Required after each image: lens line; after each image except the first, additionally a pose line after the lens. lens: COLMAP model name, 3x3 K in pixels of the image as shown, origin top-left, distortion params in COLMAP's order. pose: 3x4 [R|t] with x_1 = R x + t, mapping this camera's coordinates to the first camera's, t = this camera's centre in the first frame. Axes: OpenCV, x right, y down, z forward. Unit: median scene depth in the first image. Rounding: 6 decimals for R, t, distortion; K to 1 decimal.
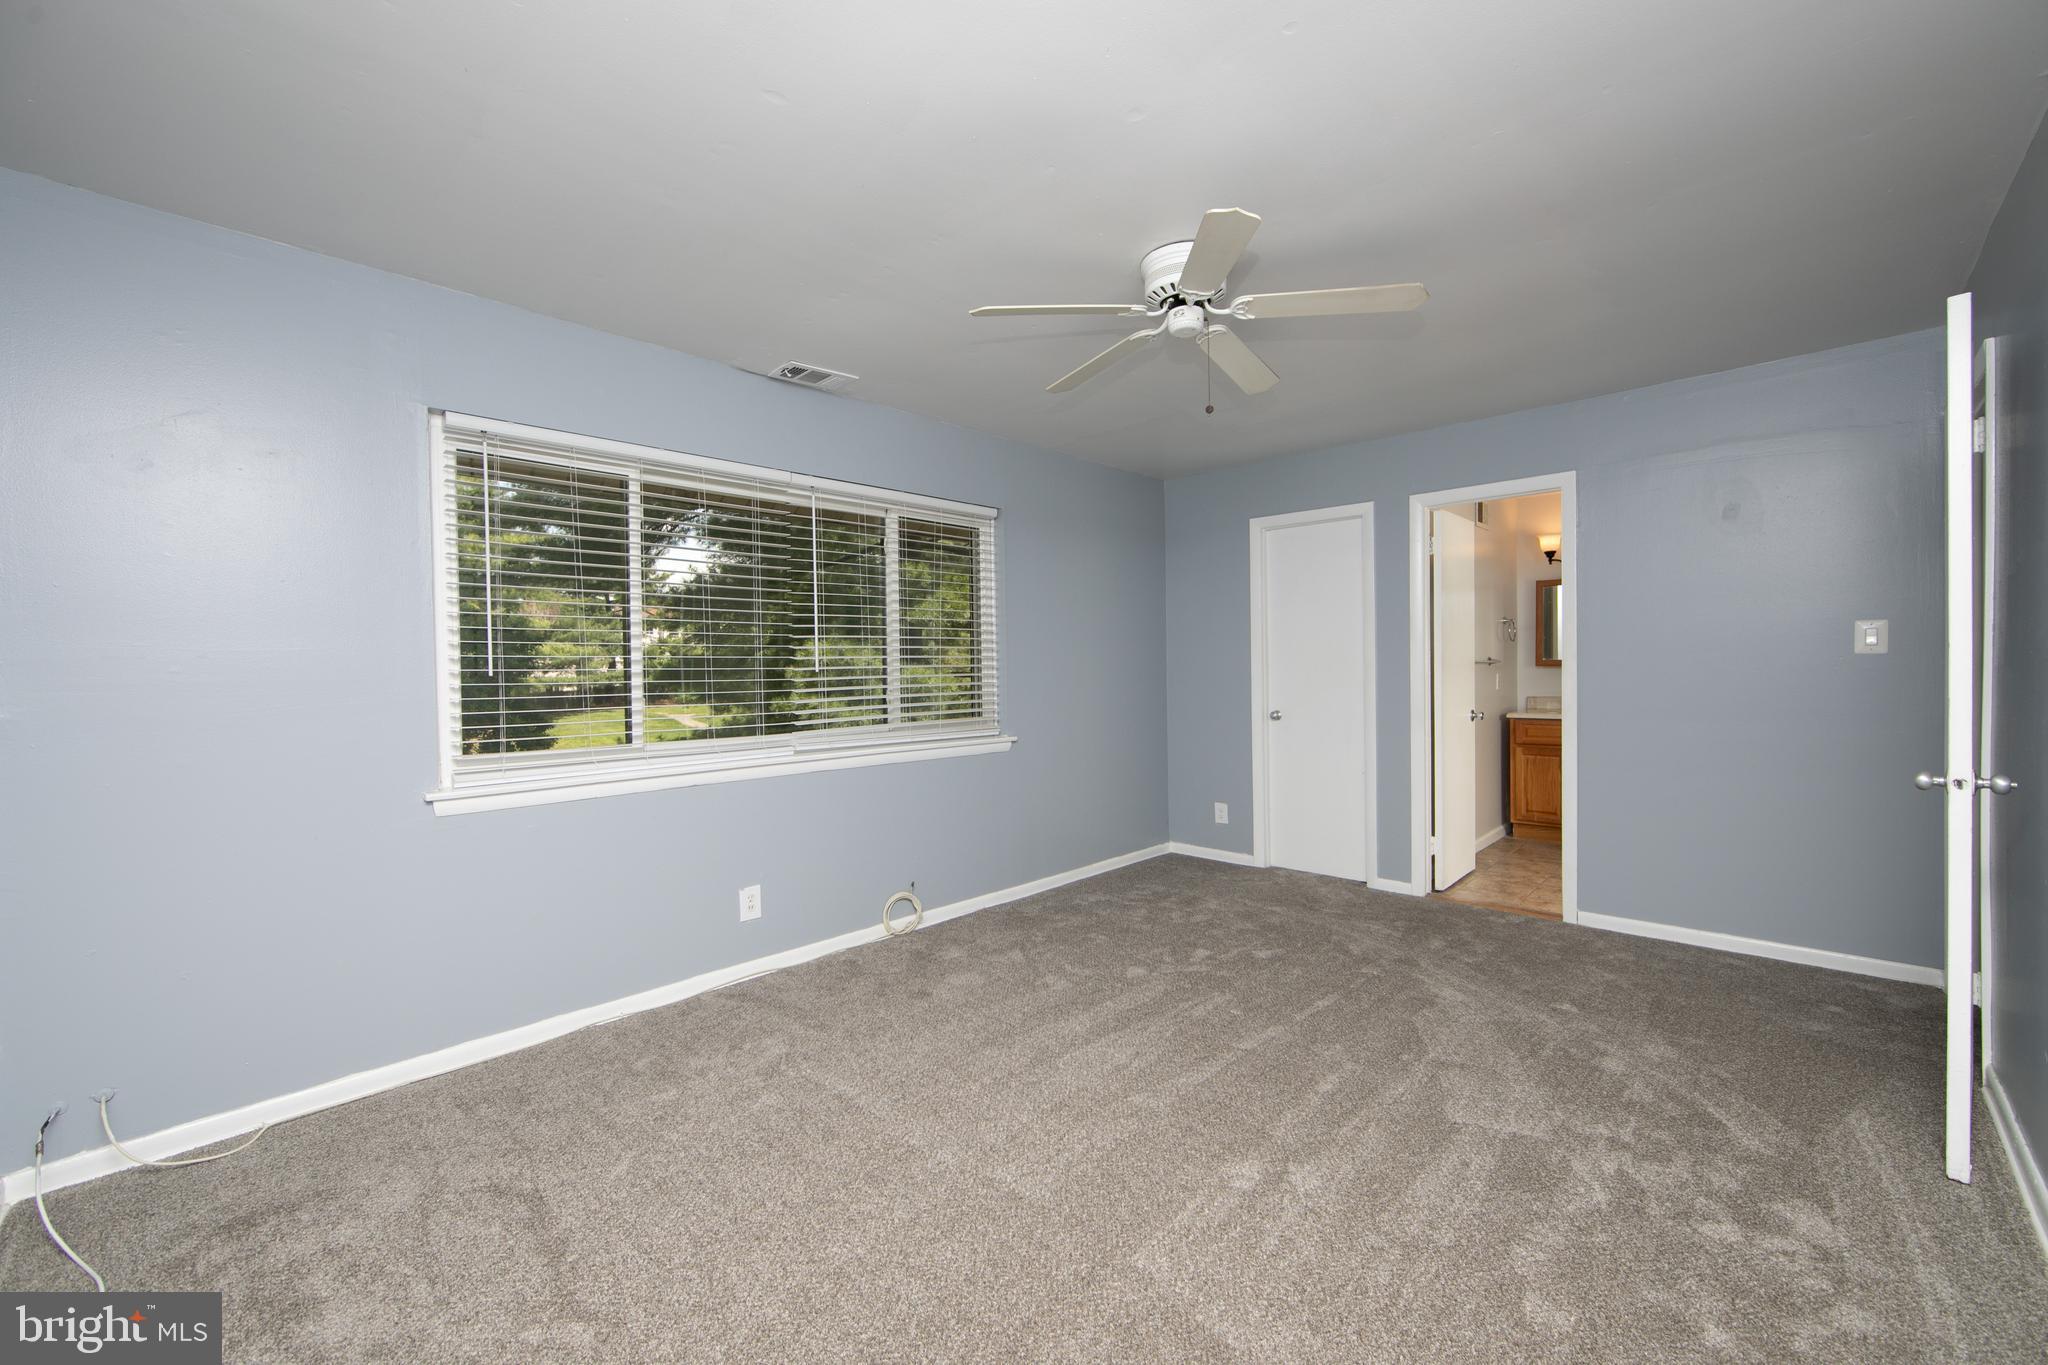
lens RADIAL K [[820.1, 0, 1040.9], [0, 820.1, 683.8], [0, 0, 1]] dist [-0.010500, 0.000319]
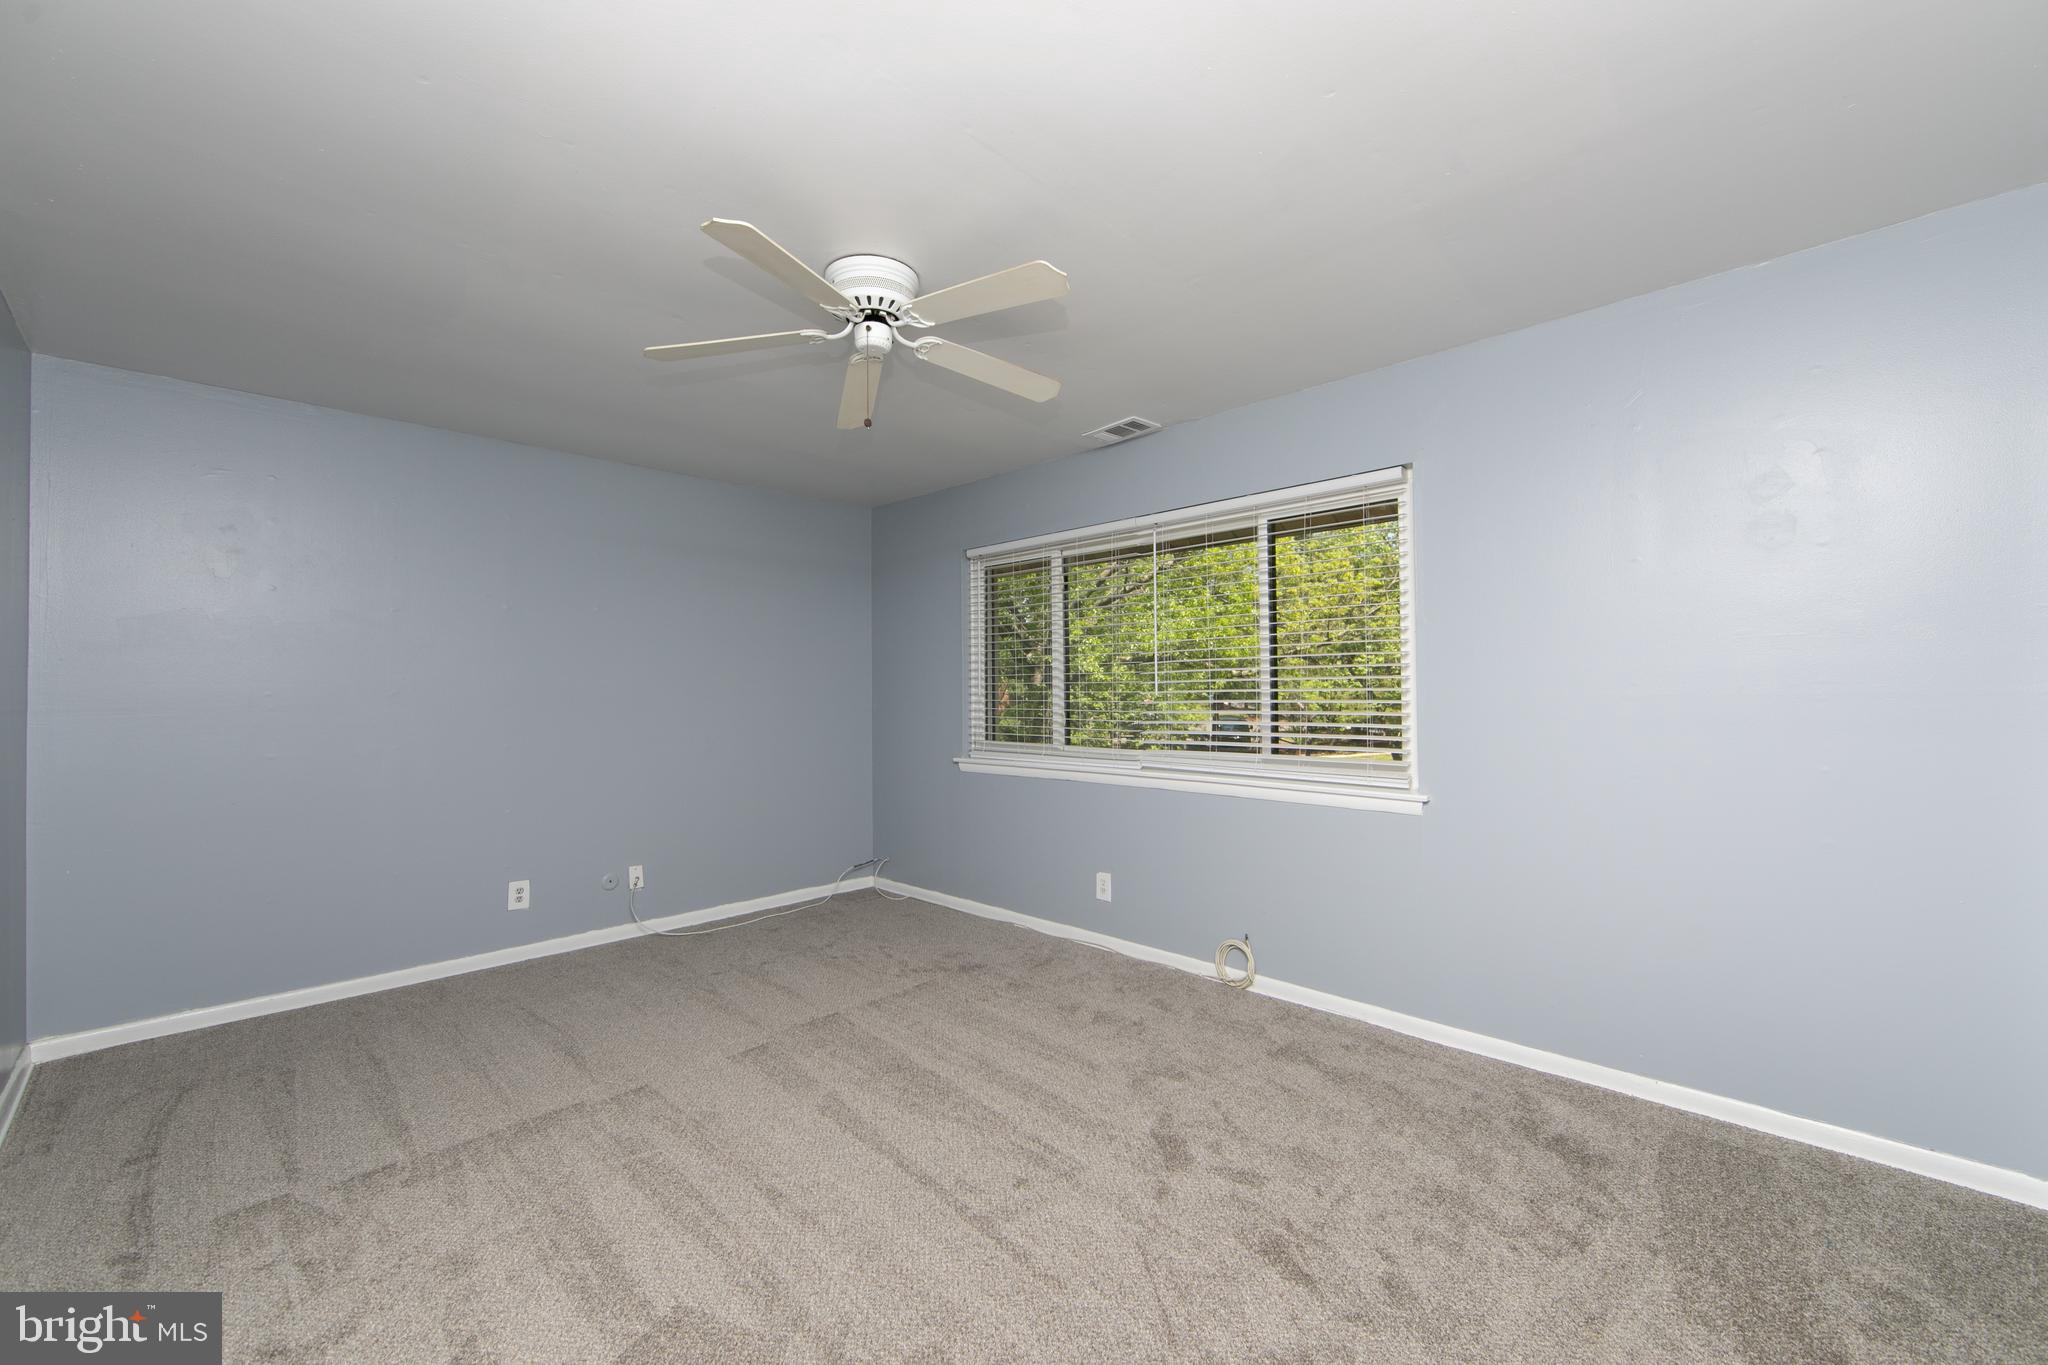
lens RADIAL K [[811.7, 0, 1027.1], [0, 811.7, 681.2], [0, 0, 1]] dist [-0.011365, 0.000065]
pose [[-0.014475, 0.001868, -0.999893, 0.789615], [-0.010498, 0.999943, 0.002020, -0.033364], [0.999840, 0.010526, -0.014455, 0.845949]]
